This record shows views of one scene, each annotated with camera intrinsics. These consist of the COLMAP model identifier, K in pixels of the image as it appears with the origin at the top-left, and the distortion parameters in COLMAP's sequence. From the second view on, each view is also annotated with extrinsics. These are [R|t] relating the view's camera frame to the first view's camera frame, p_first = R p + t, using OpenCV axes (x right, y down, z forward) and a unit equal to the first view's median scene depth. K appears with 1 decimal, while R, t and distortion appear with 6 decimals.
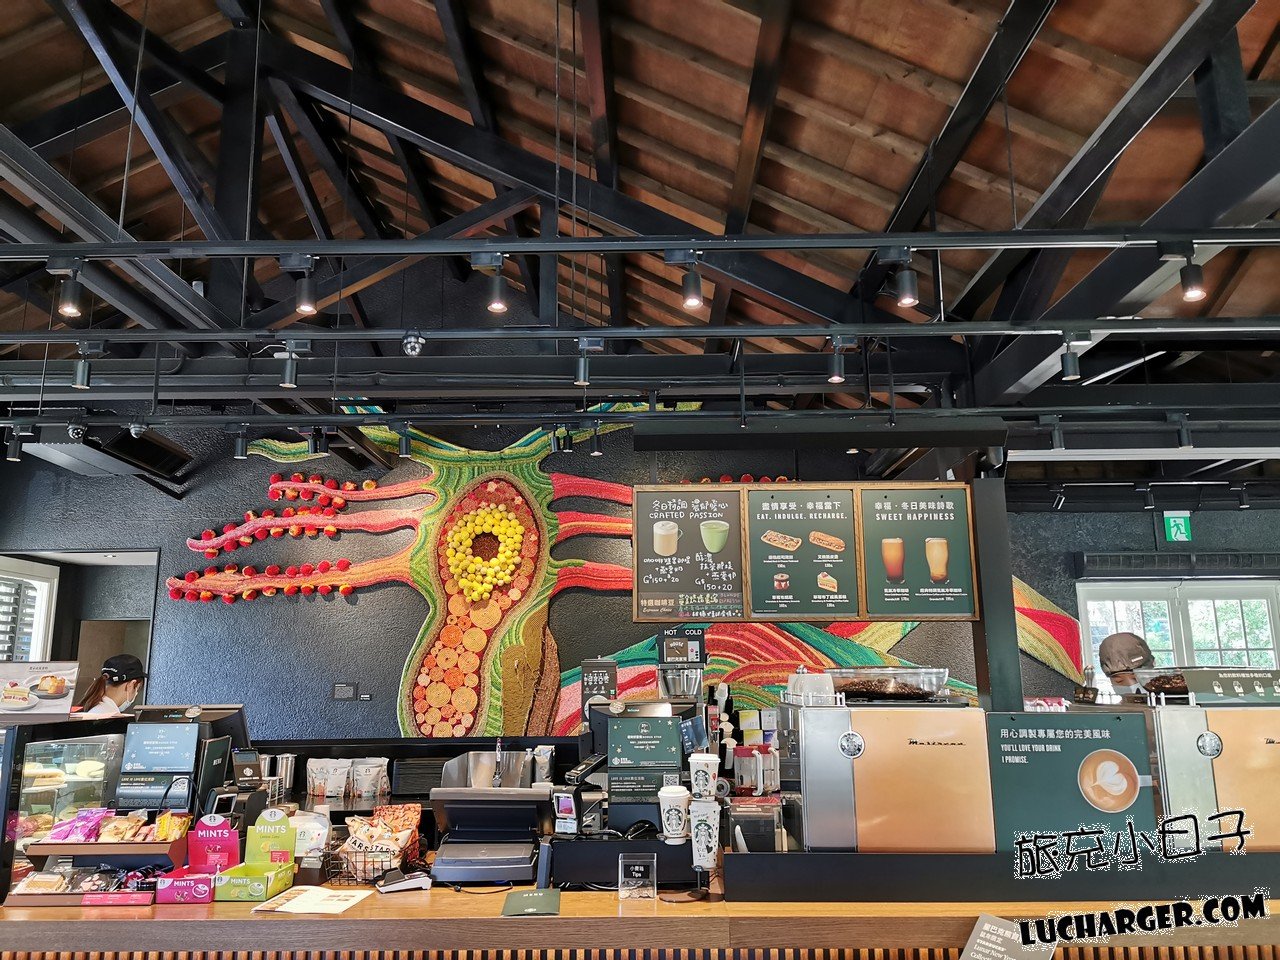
lens RADIAL K [[983.4, 0, 644.6], [0, 983.4, 478.6], [0, 0, 1]] dist [0.087488, -0.125312]
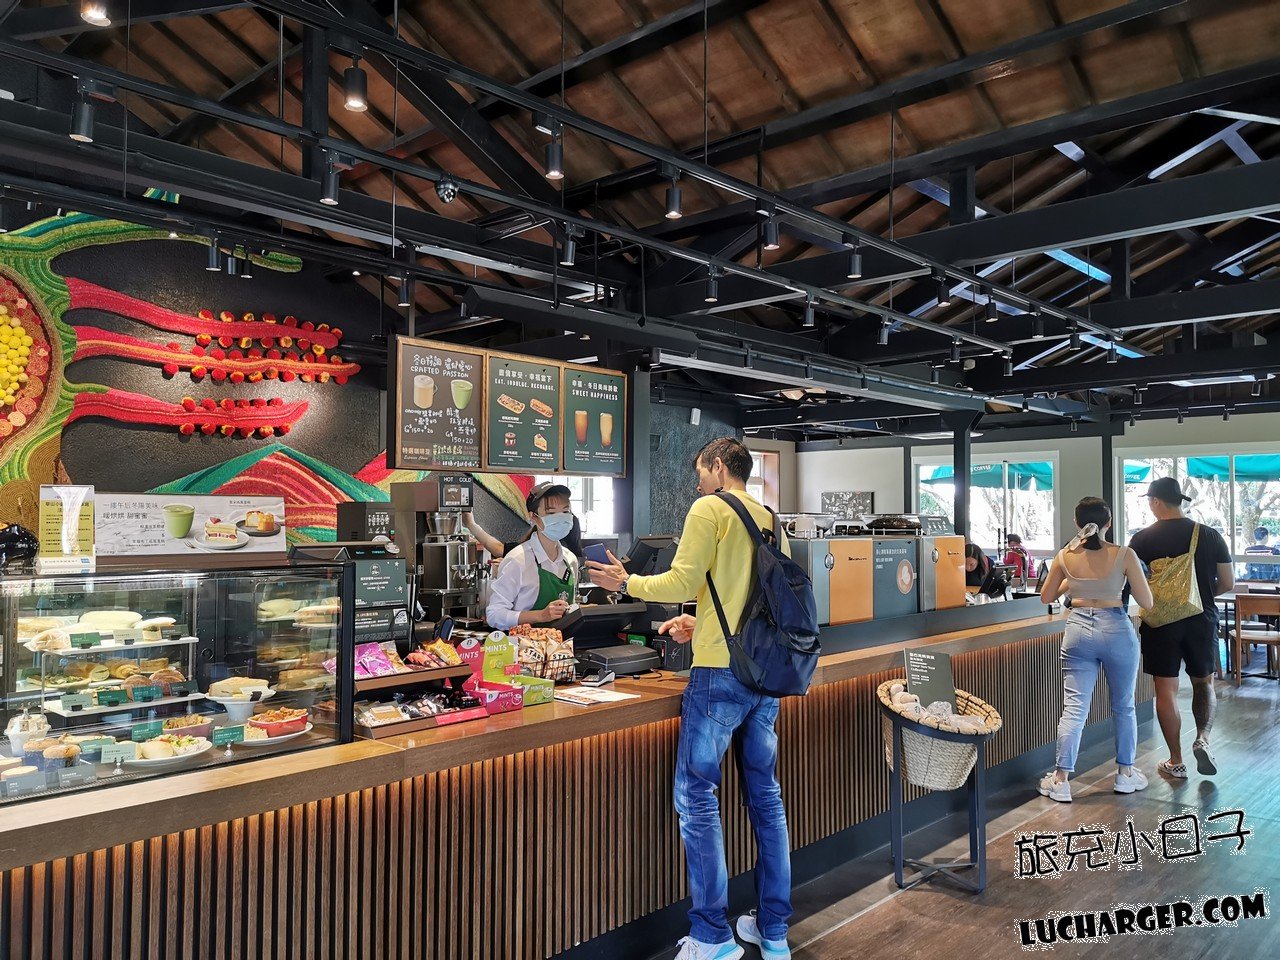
lens RADIAL K [[983.4, 0, 644.6], [0, 983.4, 478.6], [0, 0, 1]] dist [0.087488, -0.125312]
pose [[0.675584, 0.036655, 0.736371, -0.600954], [-0.149946, 0.984721, 0.088551, 0.022951], [-0.721874, -0.170240, 0.670758, 0.094636]]
